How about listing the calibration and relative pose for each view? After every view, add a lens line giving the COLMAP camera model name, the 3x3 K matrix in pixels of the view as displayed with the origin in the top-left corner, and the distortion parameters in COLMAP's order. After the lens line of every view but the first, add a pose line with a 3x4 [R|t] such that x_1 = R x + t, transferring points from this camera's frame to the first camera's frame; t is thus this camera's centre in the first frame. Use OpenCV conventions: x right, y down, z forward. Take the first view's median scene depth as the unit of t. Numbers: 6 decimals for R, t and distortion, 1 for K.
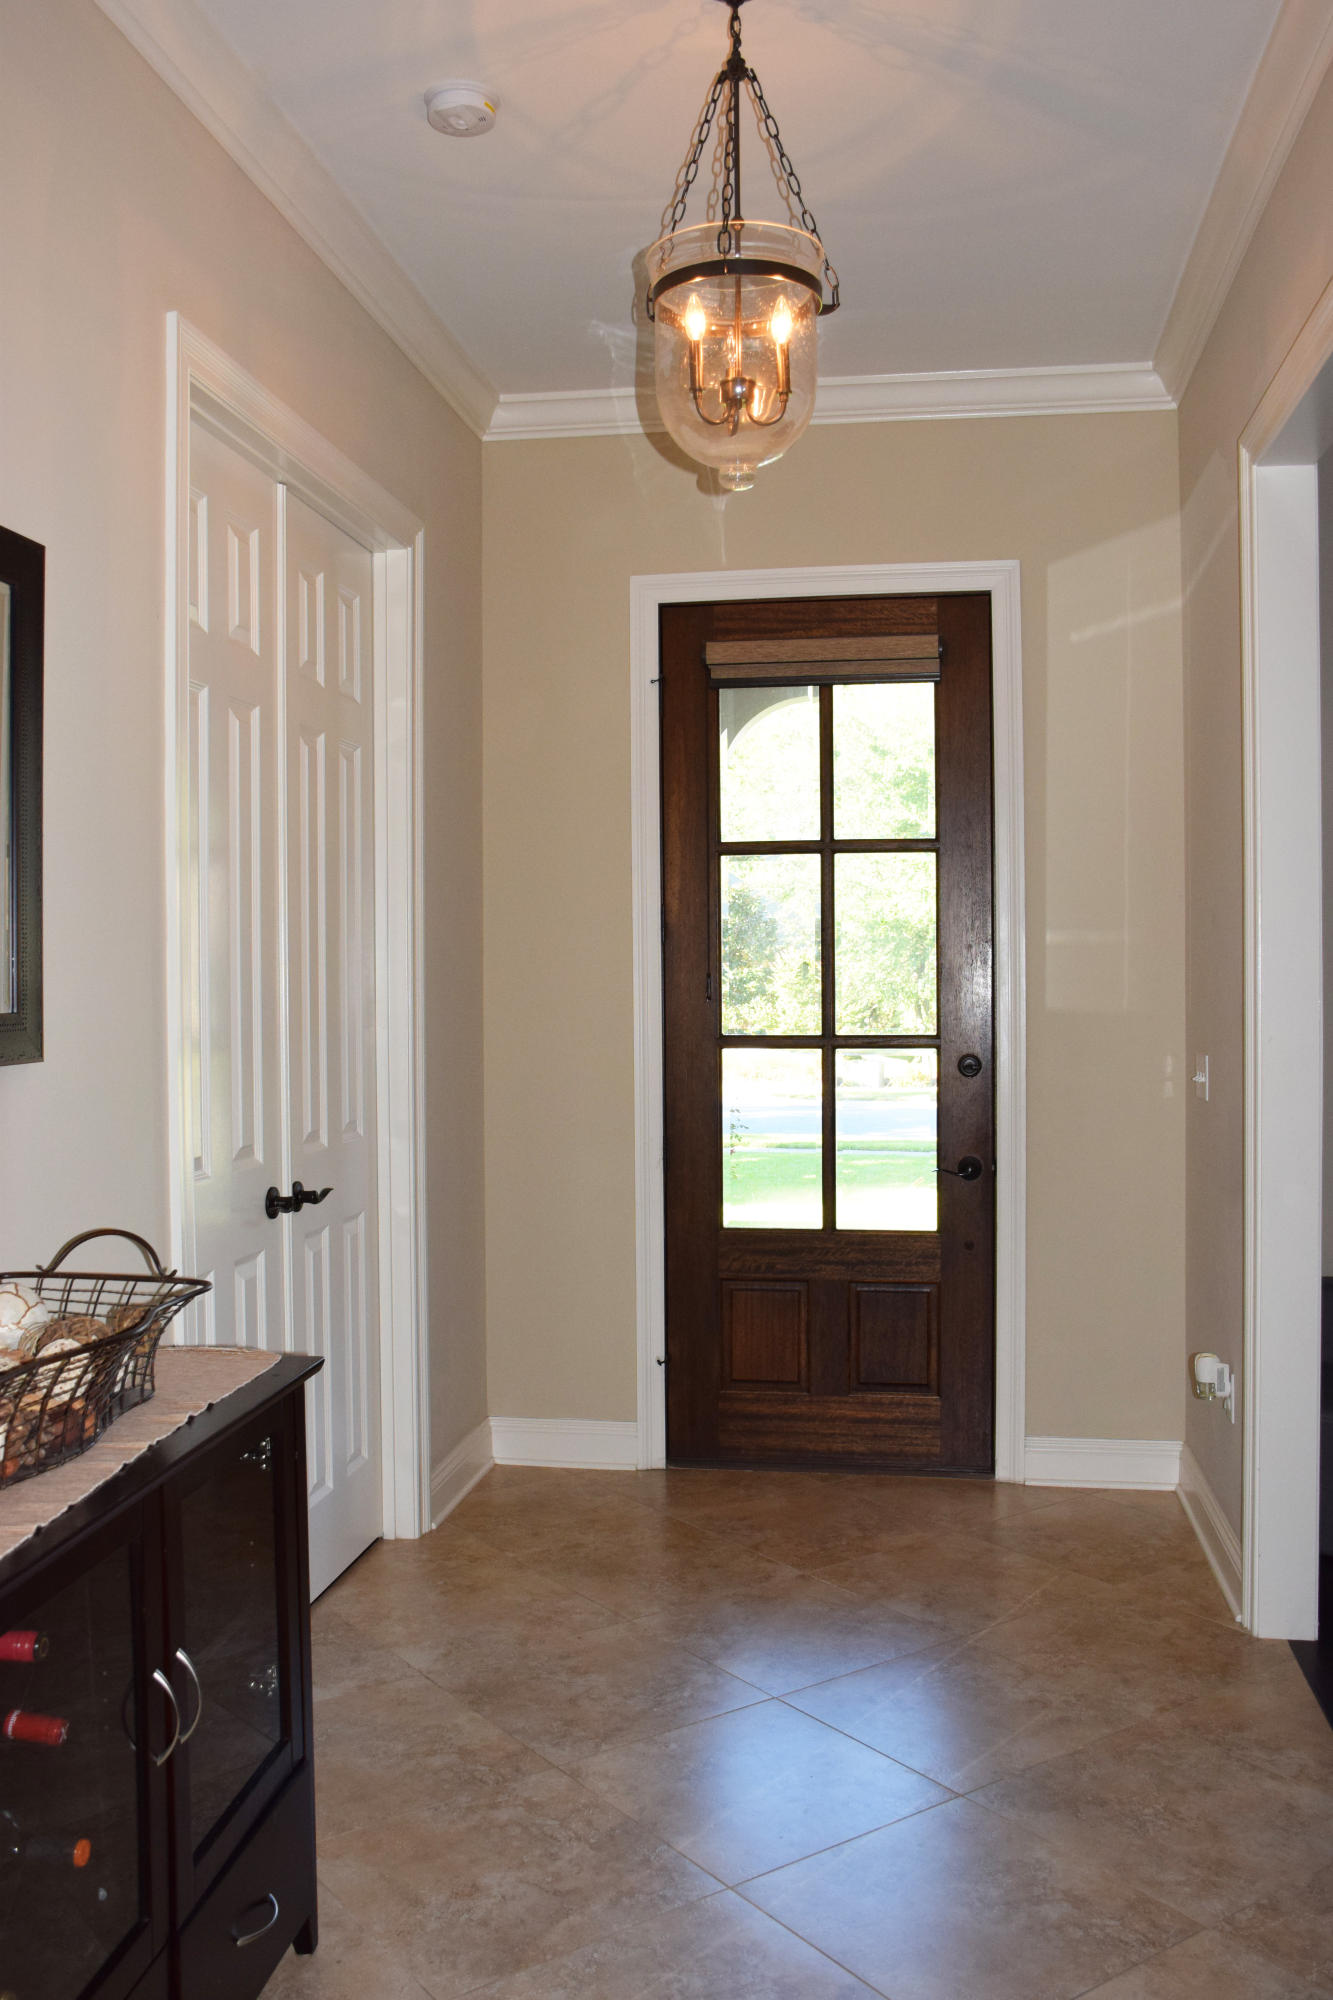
lens RADIAL K [[1704.1, 0, 666.5], [0, 1704.1, 1000.0], [0, 0, 1]] dist [-0.125189, 0.164685]
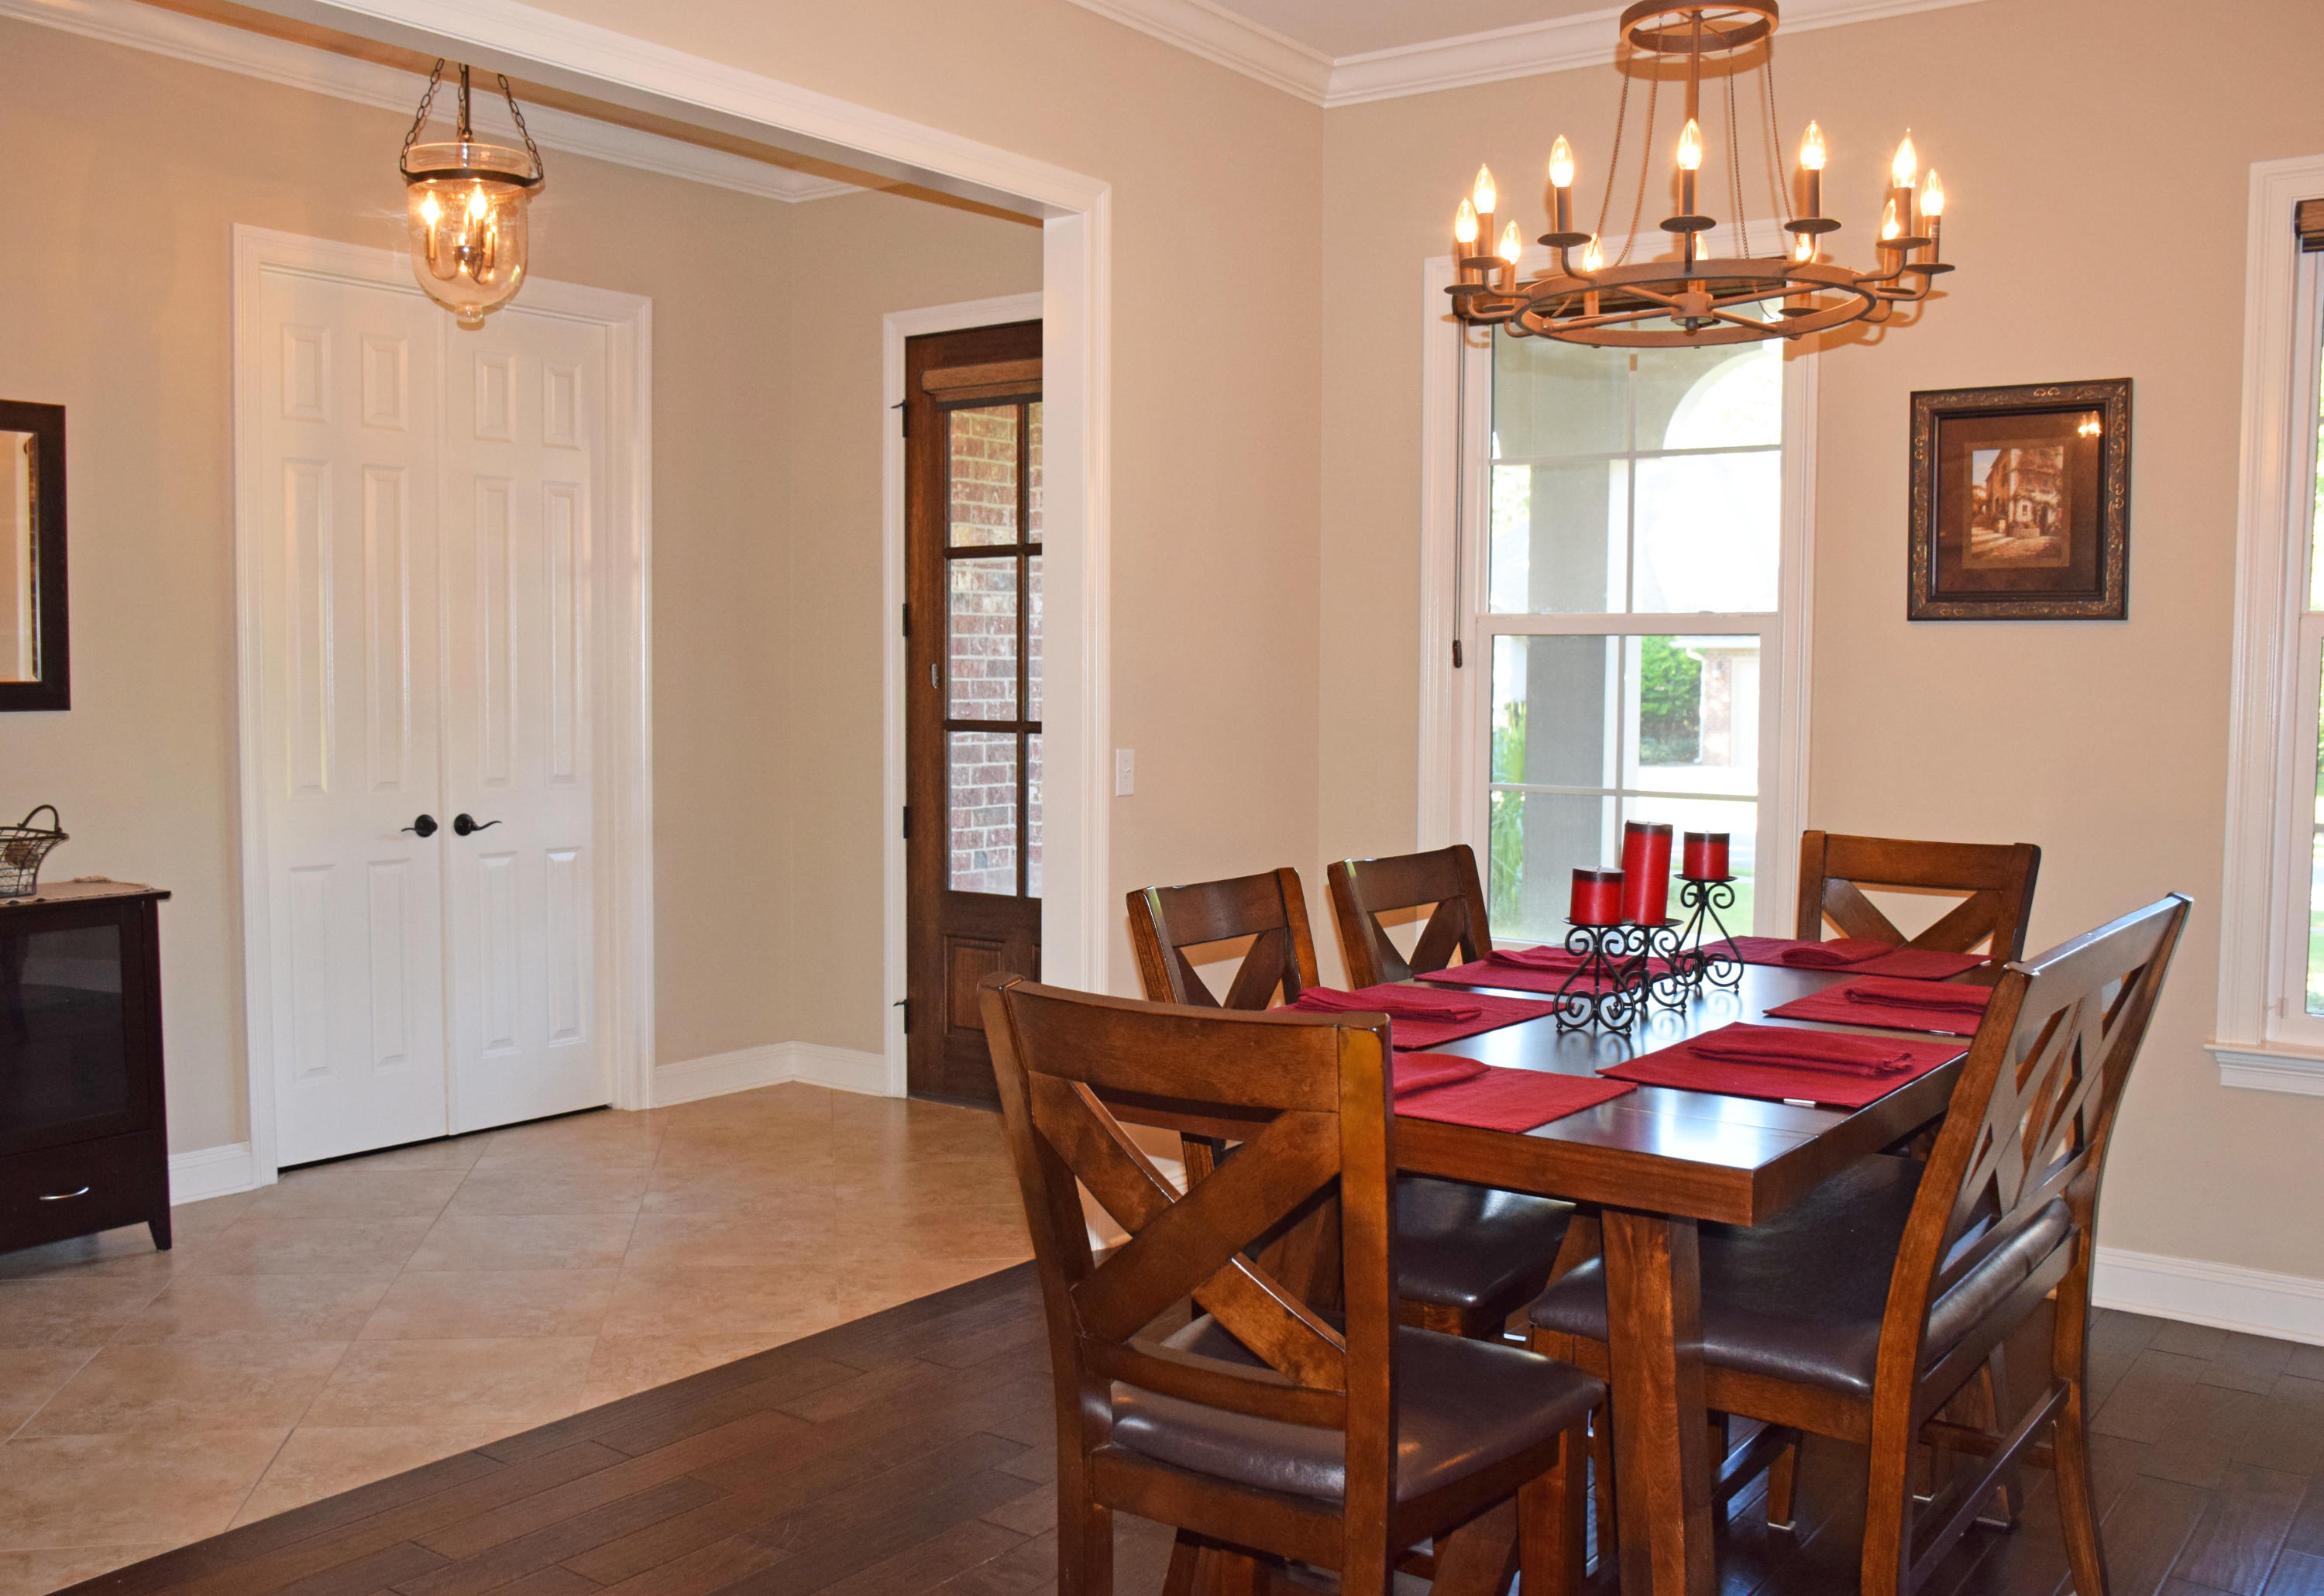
lens RADIAL K [[2061.9, 0, 1162.0], [0, 2061.9, 798.0], [0, 0, 1]] dist [-0.134165, 0.008618]
pose [[0.890002, 0.031068, -0.454897, 0.789650], [-0.012674, 0.998976, 0.043430, 0.011562], [0.455780, -0.032887, 0.889485, -0.151351]]
